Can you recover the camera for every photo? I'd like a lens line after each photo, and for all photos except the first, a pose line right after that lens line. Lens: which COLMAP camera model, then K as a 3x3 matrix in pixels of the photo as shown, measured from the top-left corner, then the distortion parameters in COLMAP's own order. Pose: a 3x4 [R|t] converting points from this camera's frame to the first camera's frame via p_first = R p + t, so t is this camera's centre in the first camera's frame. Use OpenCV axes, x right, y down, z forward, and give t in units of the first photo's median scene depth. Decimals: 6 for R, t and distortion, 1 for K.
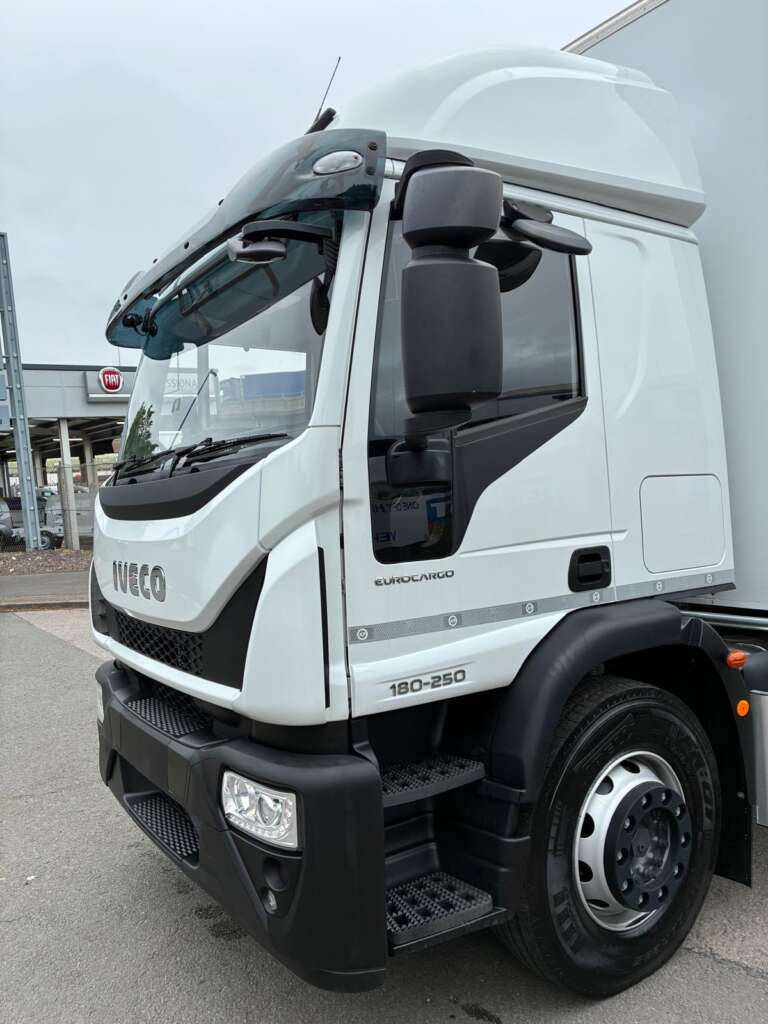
lens RADIAL K [[775.1, 0, 378.1], [0, 775.1, 506.2], [0, 0, 1]] dist [0.048392, -0.056443]
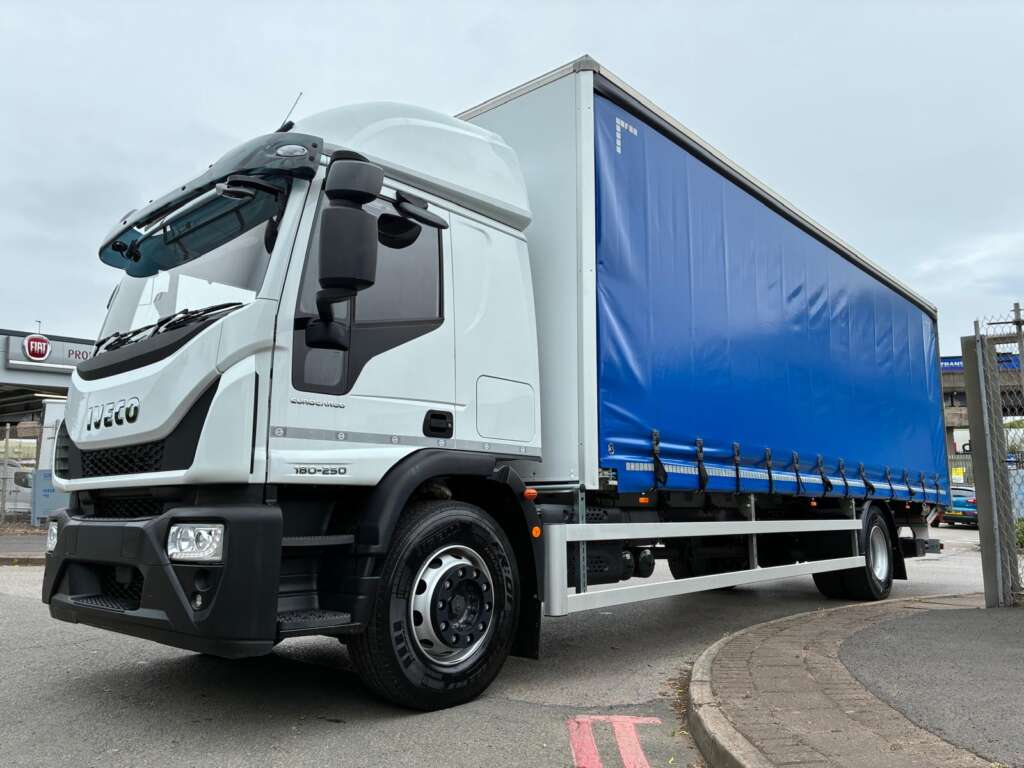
lens RADIAL K [[775.1, 0, 512.0], [0, 775.1, 384.0], [0, 0, 1]] dist [0.048392, -0.056443]
pose [[0.968889, 0.086381, 0.231933, 0.055151], [-0.044079, 0.982360, -0.181730, 0.298304], [-0.243539, 0.165853, 0.955605, -0.562480]]
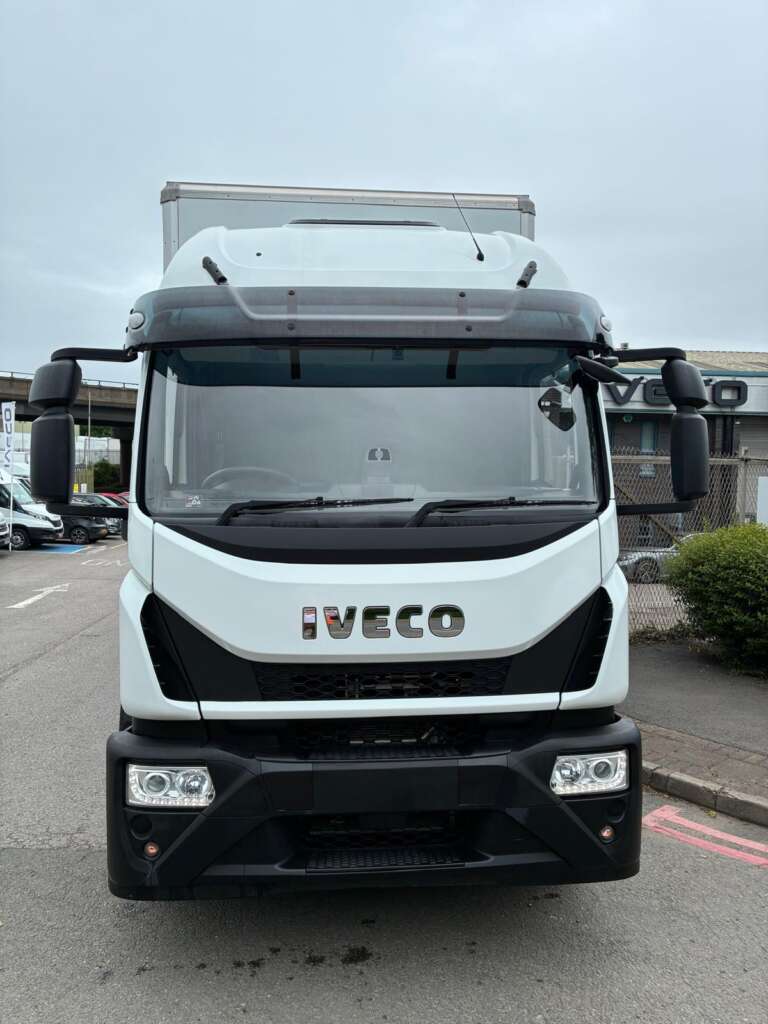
lens RADIAL K [[772.2, 0, 380.8], [0, 772.2, 511.9], [0, 0, 1]] dist [0.043453, -0.037589]
pose [[0.491008, 0.041674, 0.870158, -1.386219], [-0.015842, 0.999117, -0.038911, -0.012395], [-0.871011, 0.005320, 0.491235, 0.578290]]
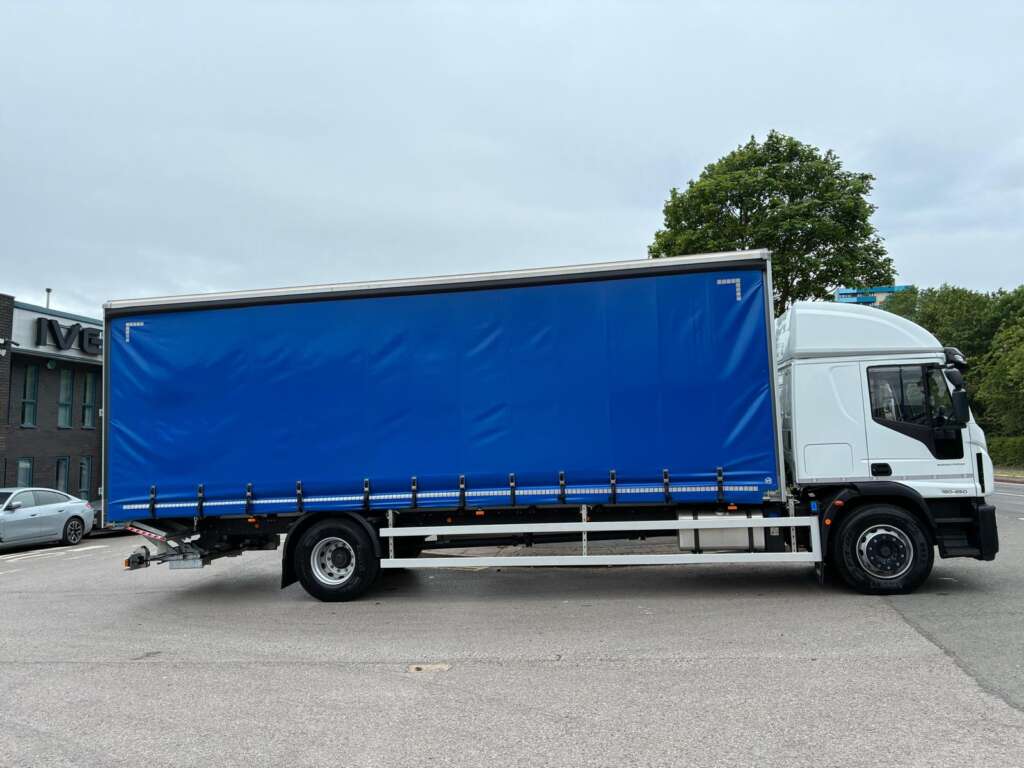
lens RADIAL K [[775.1, 0, 512.0], [0, 775.1, 384.0], [0, 0, 1]] dist [0.048392, -0.056443]
pose [[-0.716470, 0.126384, 0.686074, -1.471250], [0.082579, 0.991903, -0.096483, -0.075367], [-0.692713, -0.012472, -0.721106, 5.544753]]
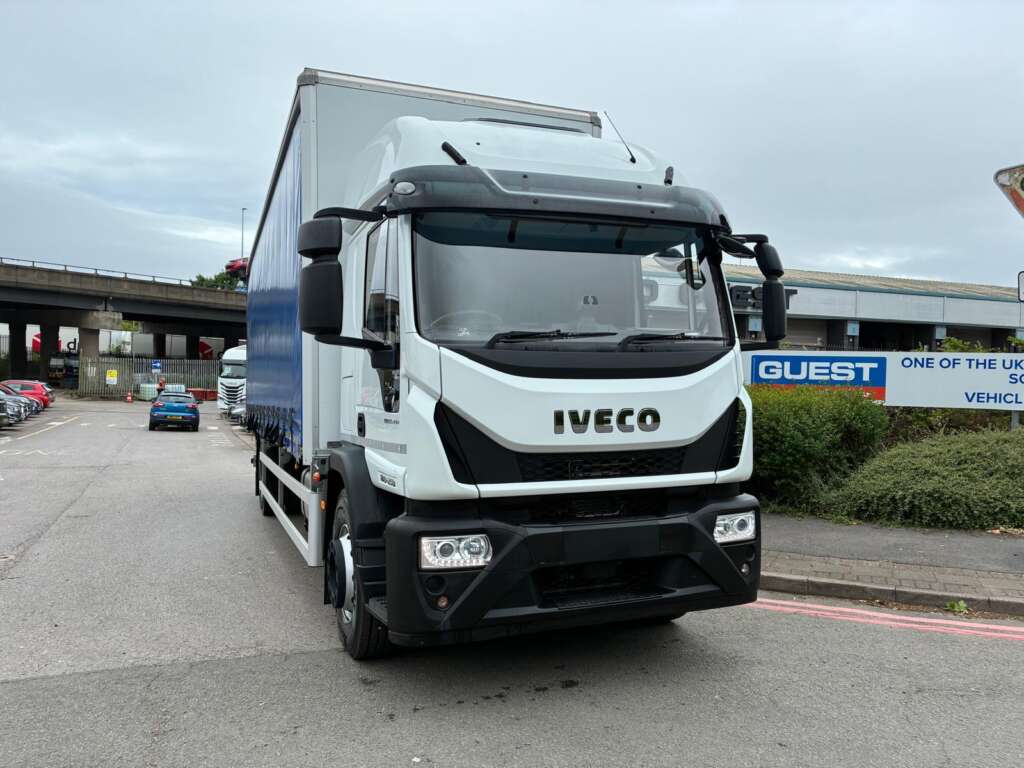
lens RADIAL K [[772.2, 0, 514.8], [0, 772.2, 383.2], [0, 0, 1]] dist [0.043453, -0.037589]
pose [[0.215279, 0.066044, 0.974317, -1.961442], [0.006521, 0.997591, -0.069063, 0.140163], [-0.976531, 0.021221, 0.214329, 0.997079]]
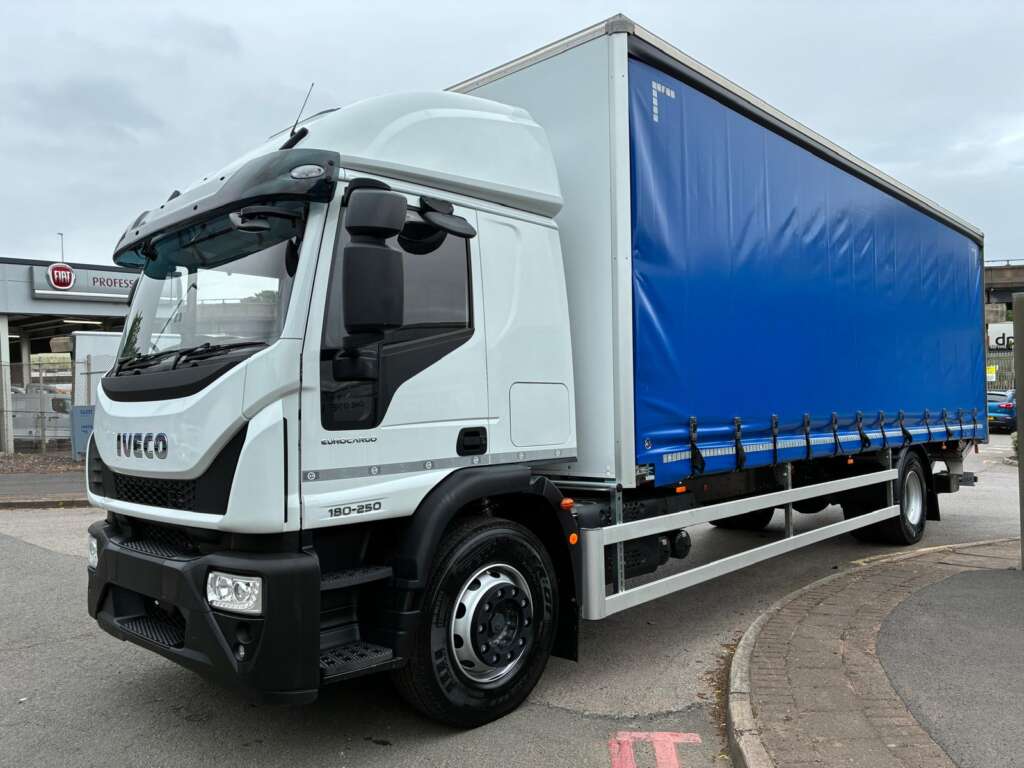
lens RADIAL K [[775.4, 0, 521.6], [0, 775.4, 385.2], [0, 0, 1]] dist [0.049609, -0.065490]
pose [[0.975121, 0.035843, 0.218754, 0.036849], [-0.025553, 0.998438, -0.049686, 0.046716], [-0.220193, 0.042860, 0.974514, -0.529463]]
